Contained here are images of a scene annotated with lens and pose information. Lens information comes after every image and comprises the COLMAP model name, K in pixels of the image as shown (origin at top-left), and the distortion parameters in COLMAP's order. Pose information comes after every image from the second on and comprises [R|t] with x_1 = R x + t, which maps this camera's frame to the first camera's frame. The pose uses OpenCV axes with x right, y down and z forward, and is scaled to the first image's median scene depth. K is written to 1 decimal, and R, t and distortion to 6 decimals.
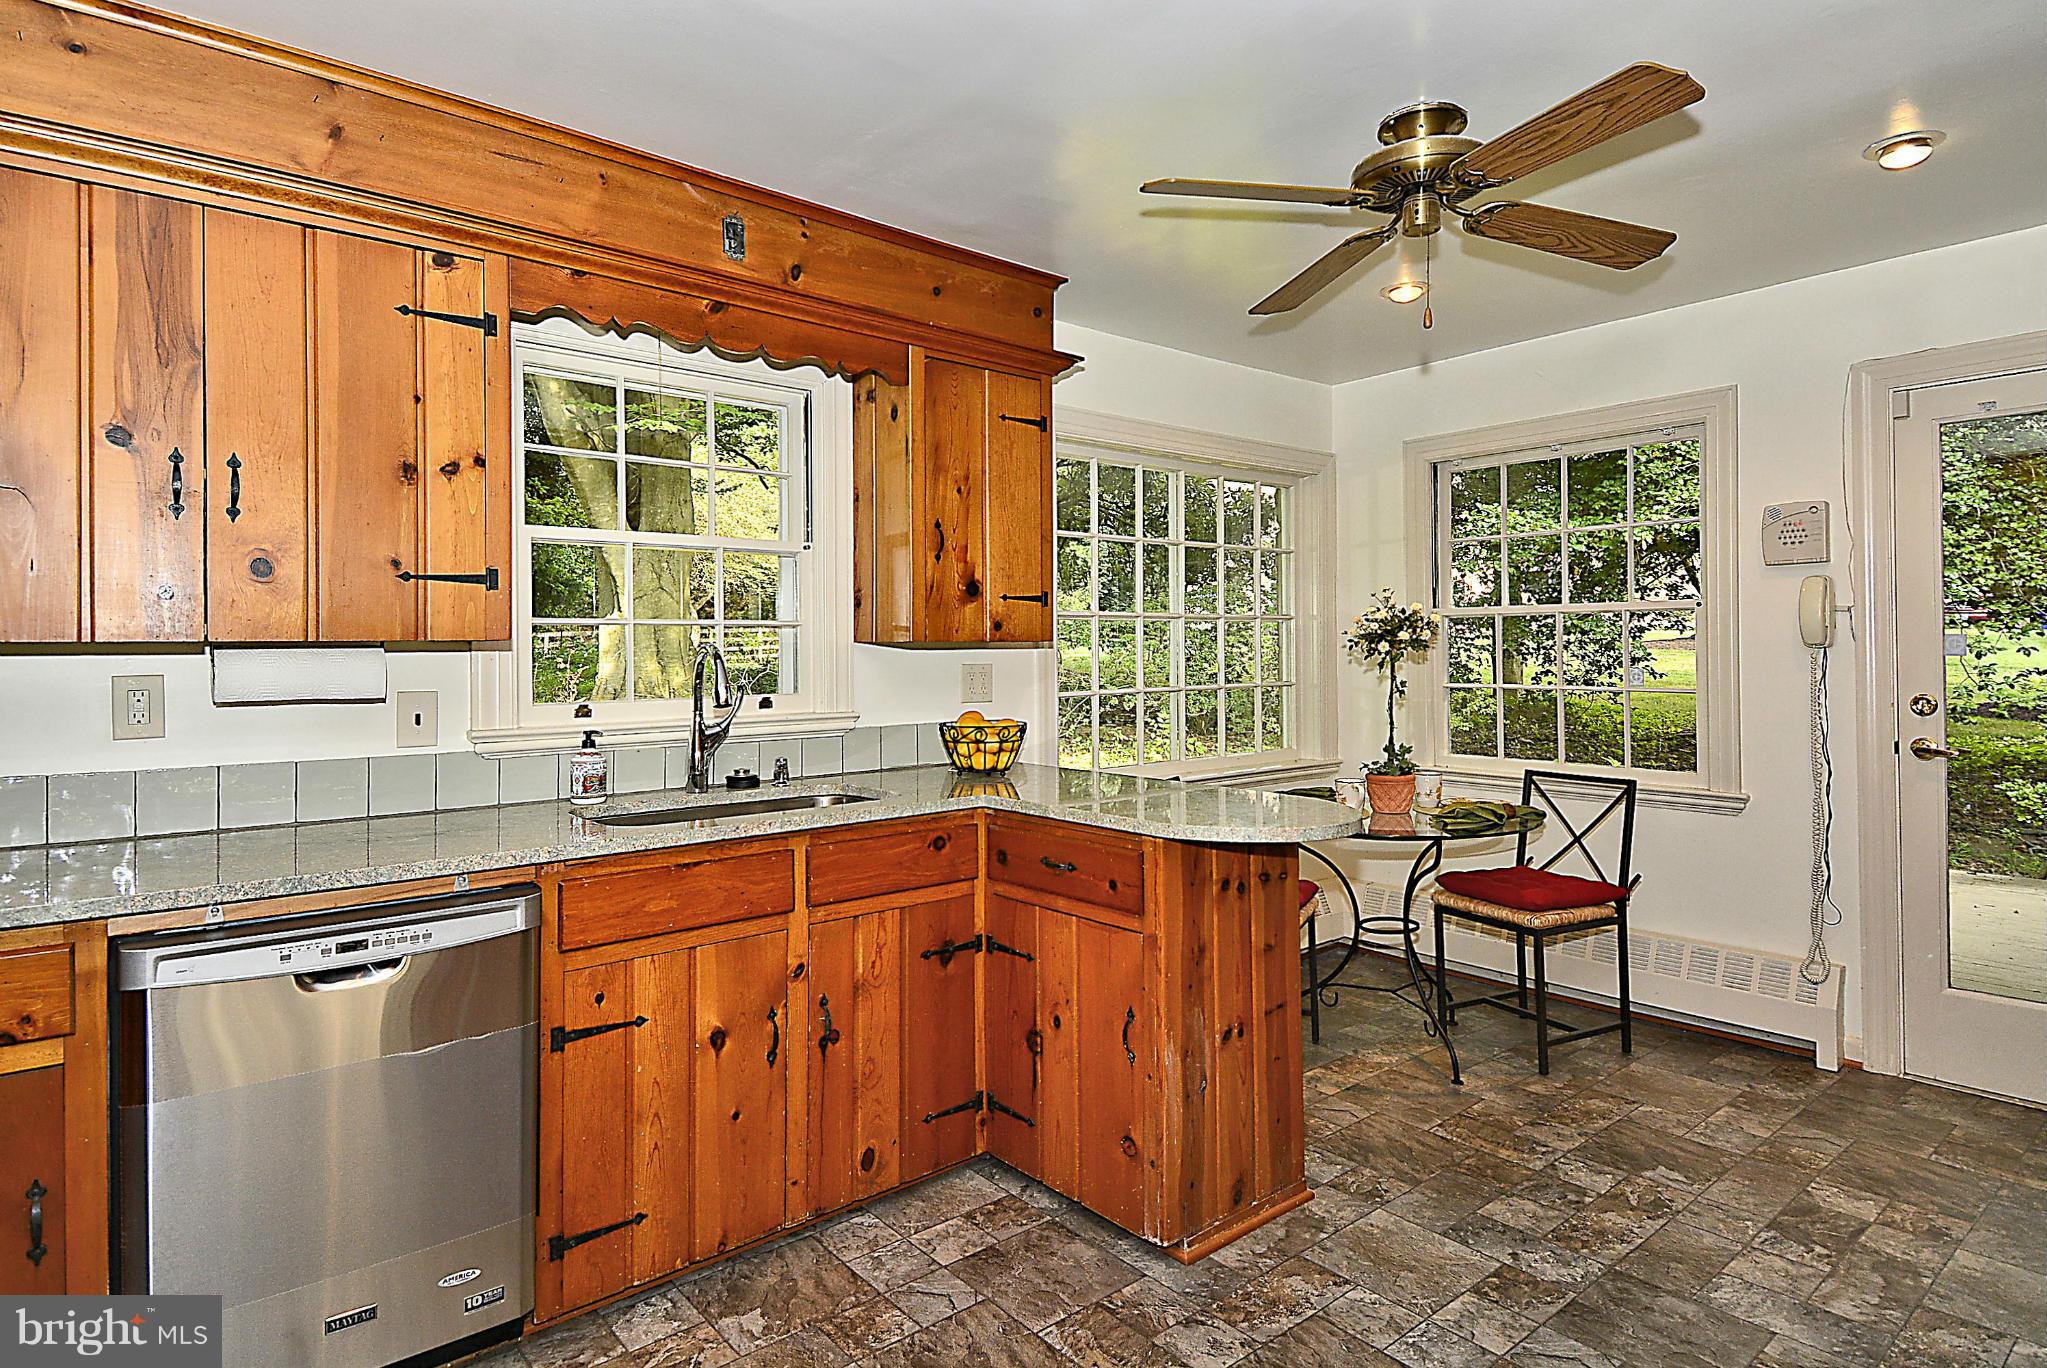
lens RADIAL K [[1050.0, 0, 923.4], [0, 1050.0, 683.0], [0, 0, 1]] dist [0.041940, -0.017726]
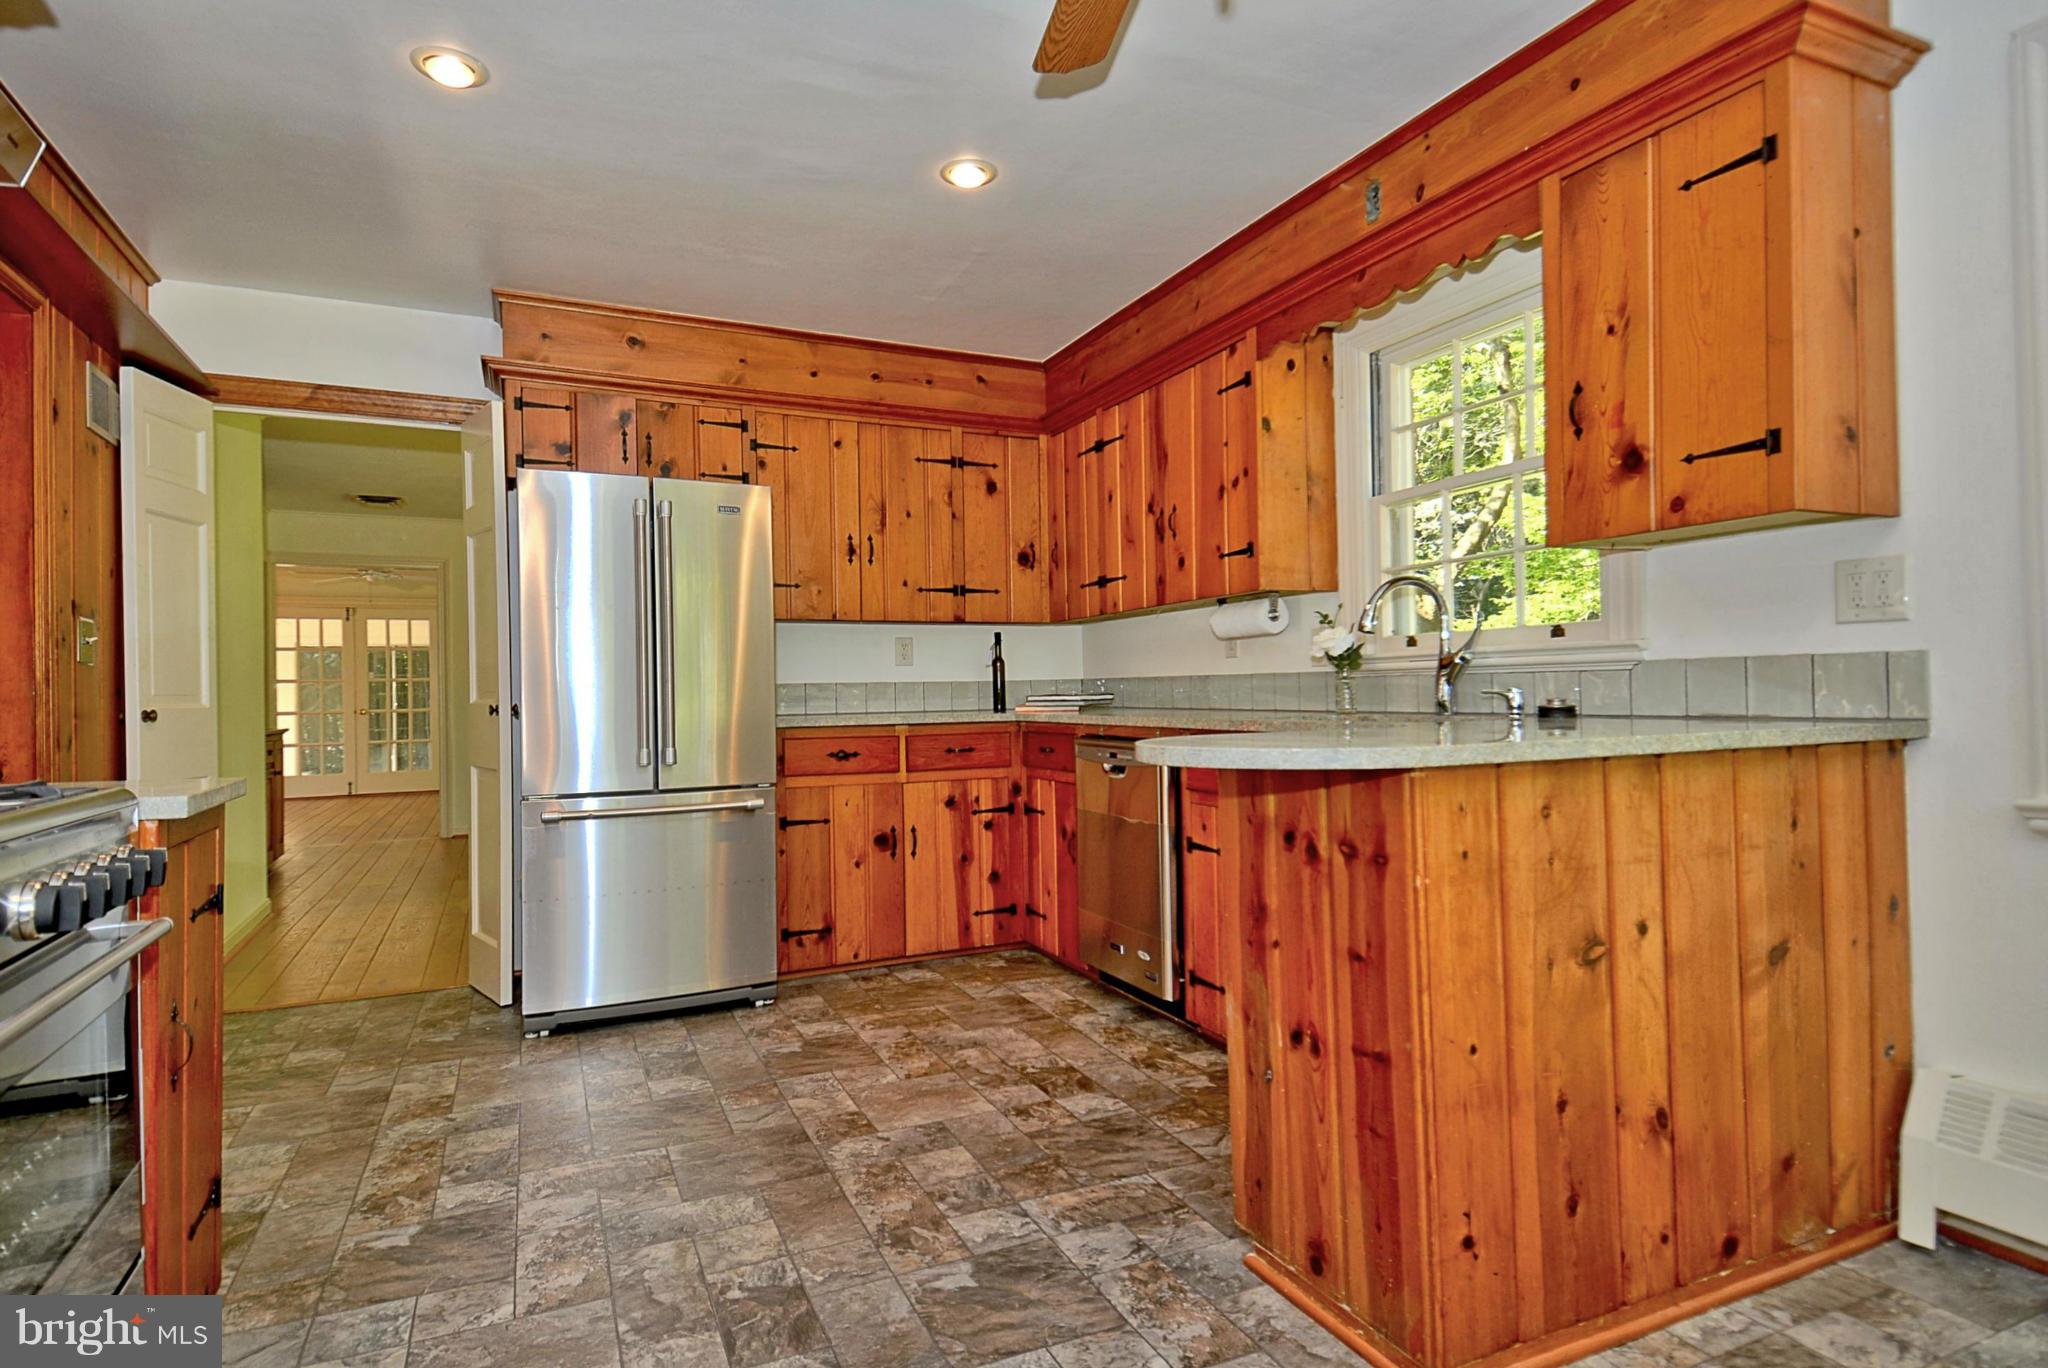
lens RADIAL K [[1099.7, 0, 1024.0], [0, 1099.7, 684.0], [0, 0, 1]] dist [0.036925, -0.000608]
pose [[-0.218714, 0.002225, -0.975787, 1.377415], [-0.018901, 0.999800, 0.006516, 0.101146], [0.975606, 0.019869, -0.218628, 1.218978]]
